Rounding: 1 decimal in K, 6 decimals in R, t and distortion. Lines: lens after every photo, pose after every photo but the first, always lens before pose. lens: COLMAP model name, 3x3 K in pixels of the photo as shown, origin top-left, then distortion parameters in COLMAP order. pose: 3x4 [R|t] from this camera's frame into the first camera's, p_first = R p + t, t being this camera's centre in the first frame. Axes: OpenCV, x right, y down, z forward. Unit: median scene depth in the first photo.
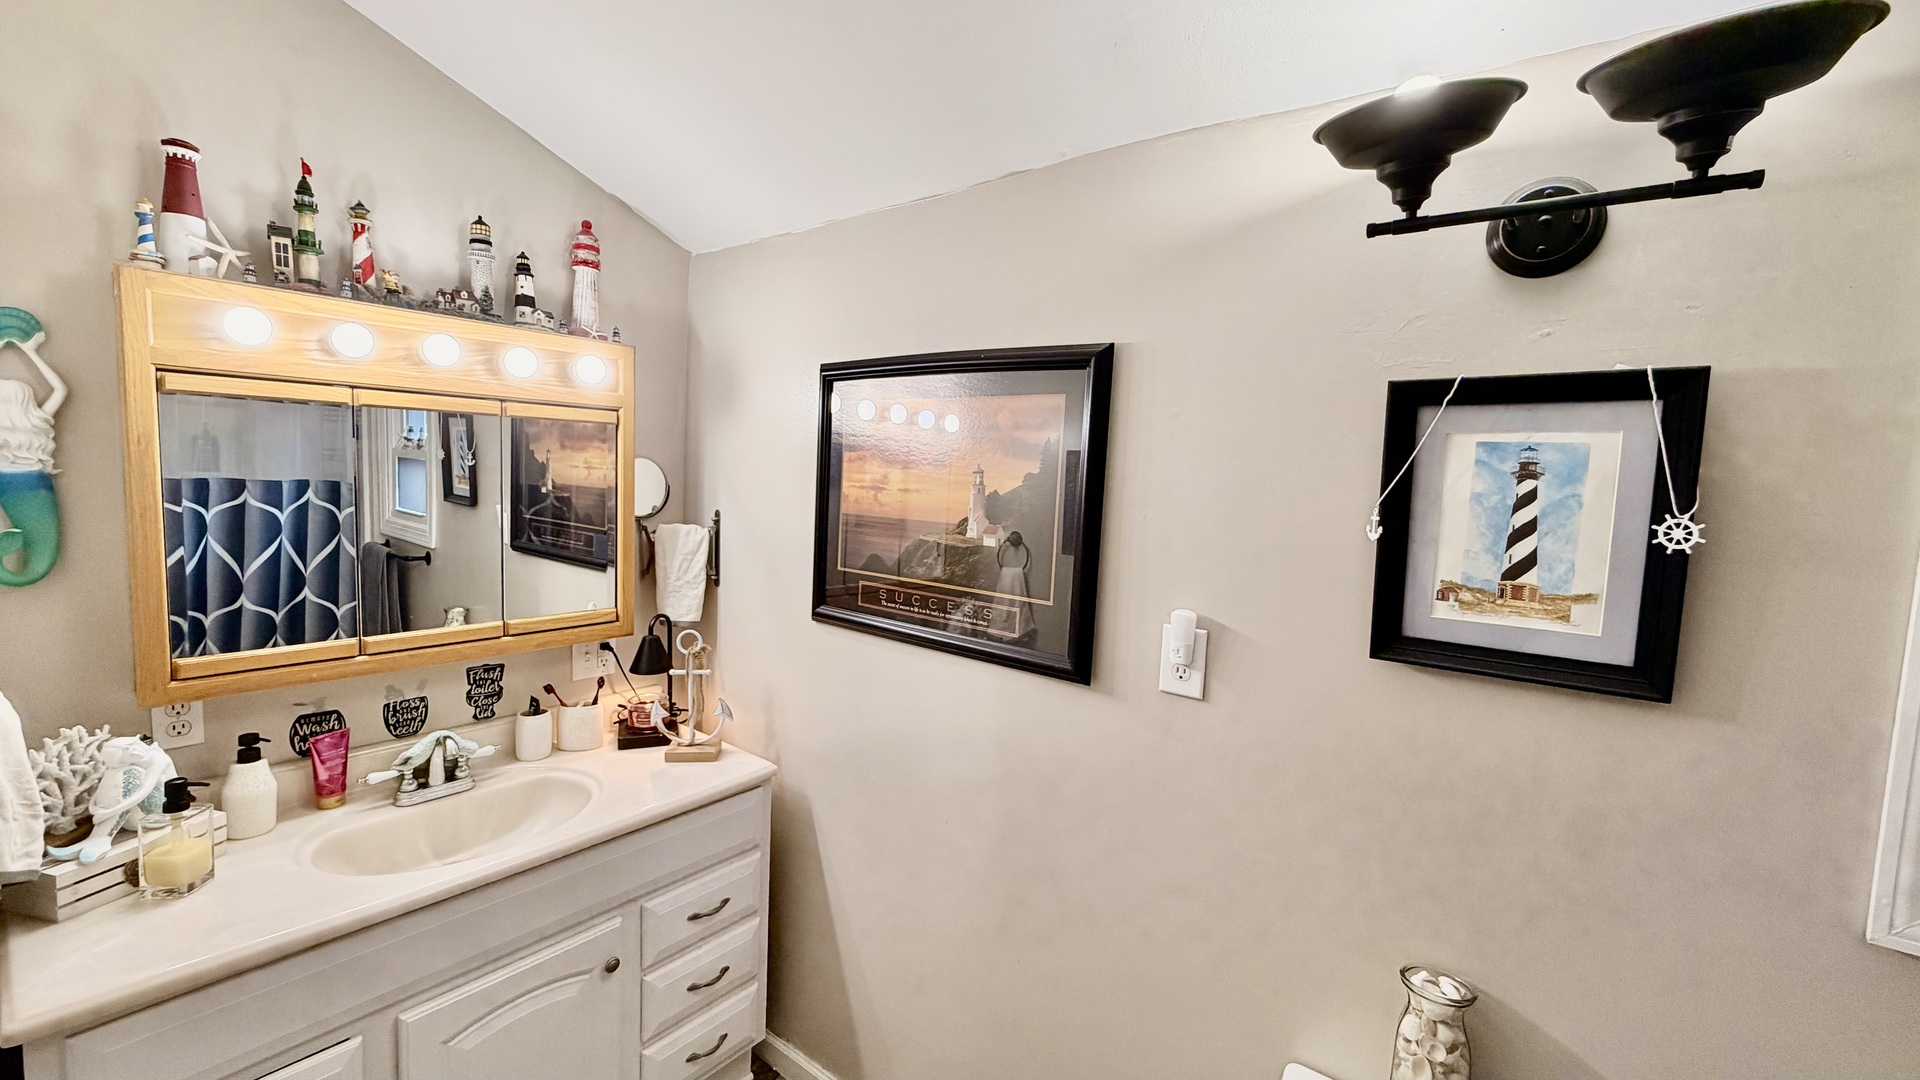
lens RADIAL K [[768.1, 0, 959.4], [0, 768.1, 536.8], [0, 0, 1]] dist [0.002941, -0.000377]
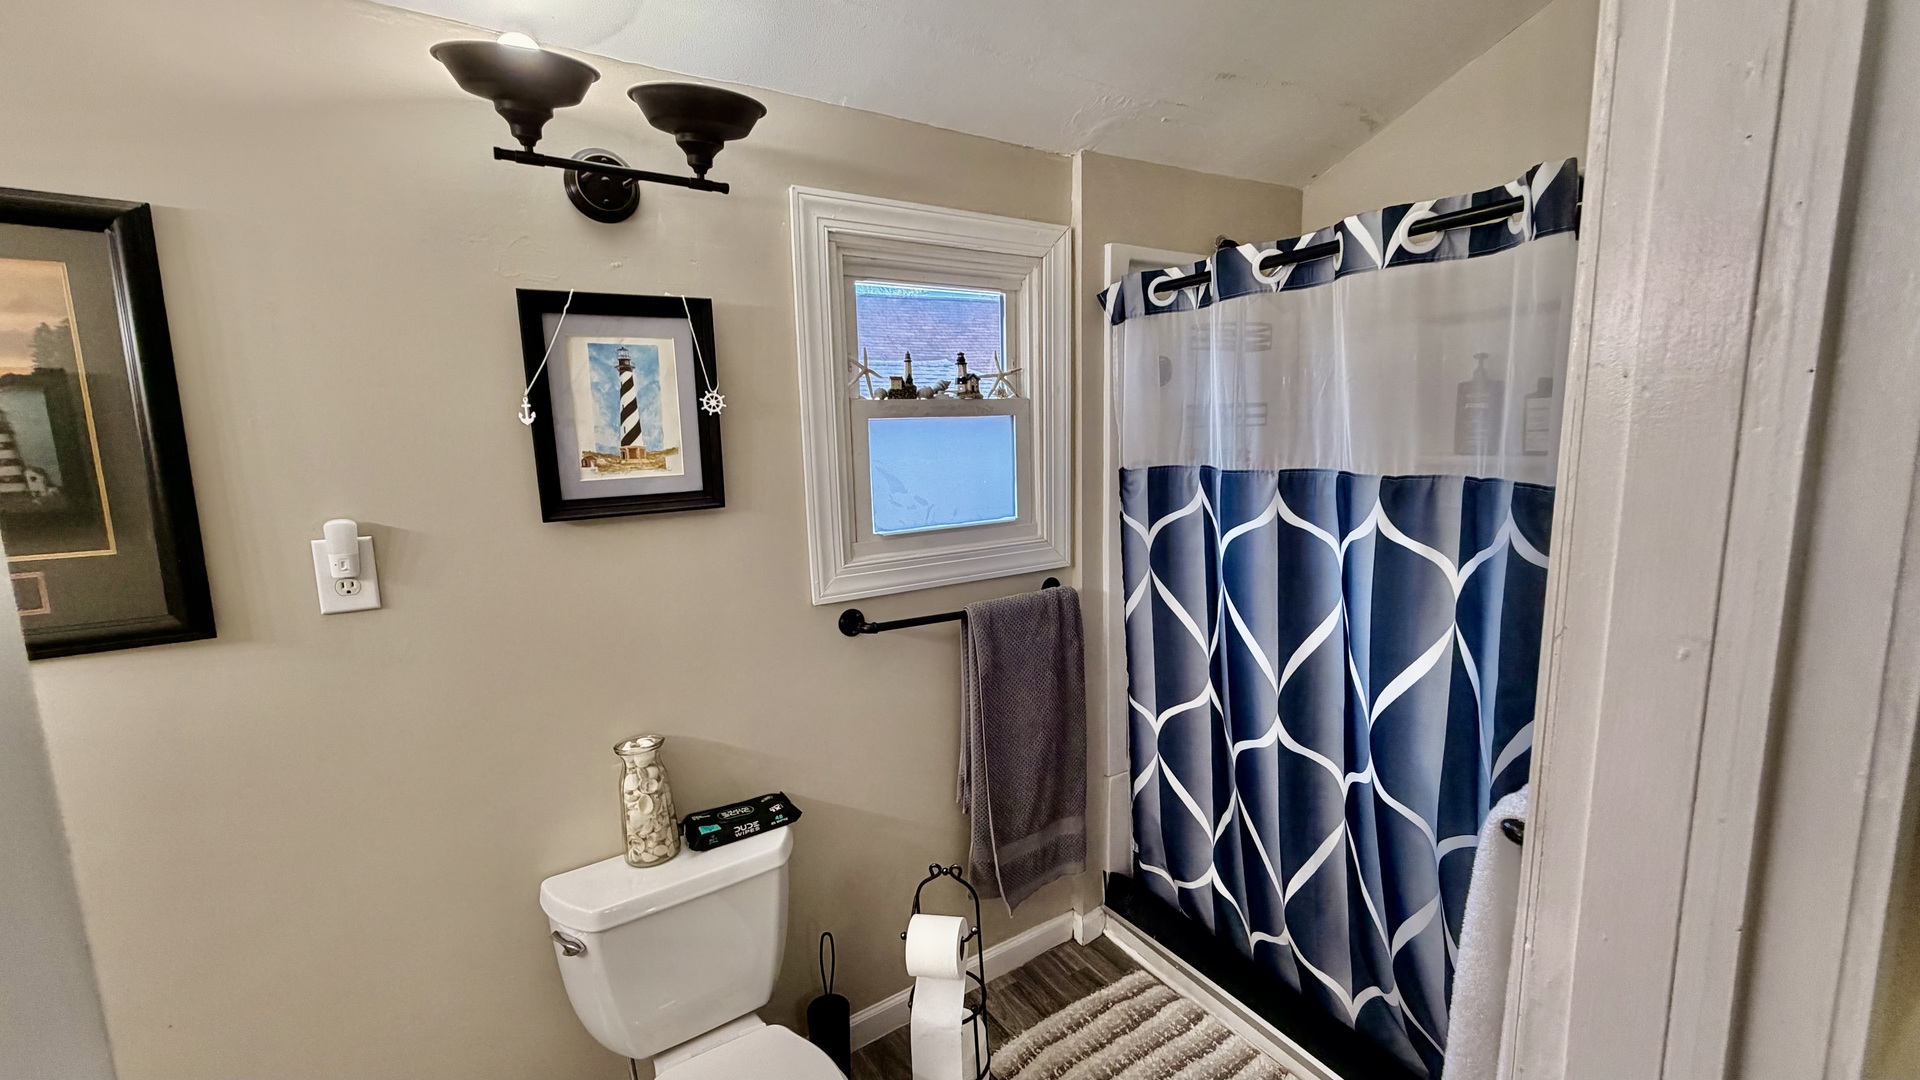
lens RADIAL K [[768.1, 0, 963.3], [0, 768.1, 535.8], [0, 0, 1]] dist [0.002941, -0.000377]
pose [[0.329088, -0.188965, 0.925199, -0.410999], [0.118815, 0.980273, 0.157952, 0.071188], [-0.936795, 0.057947, 0.345047, -0.041920]]
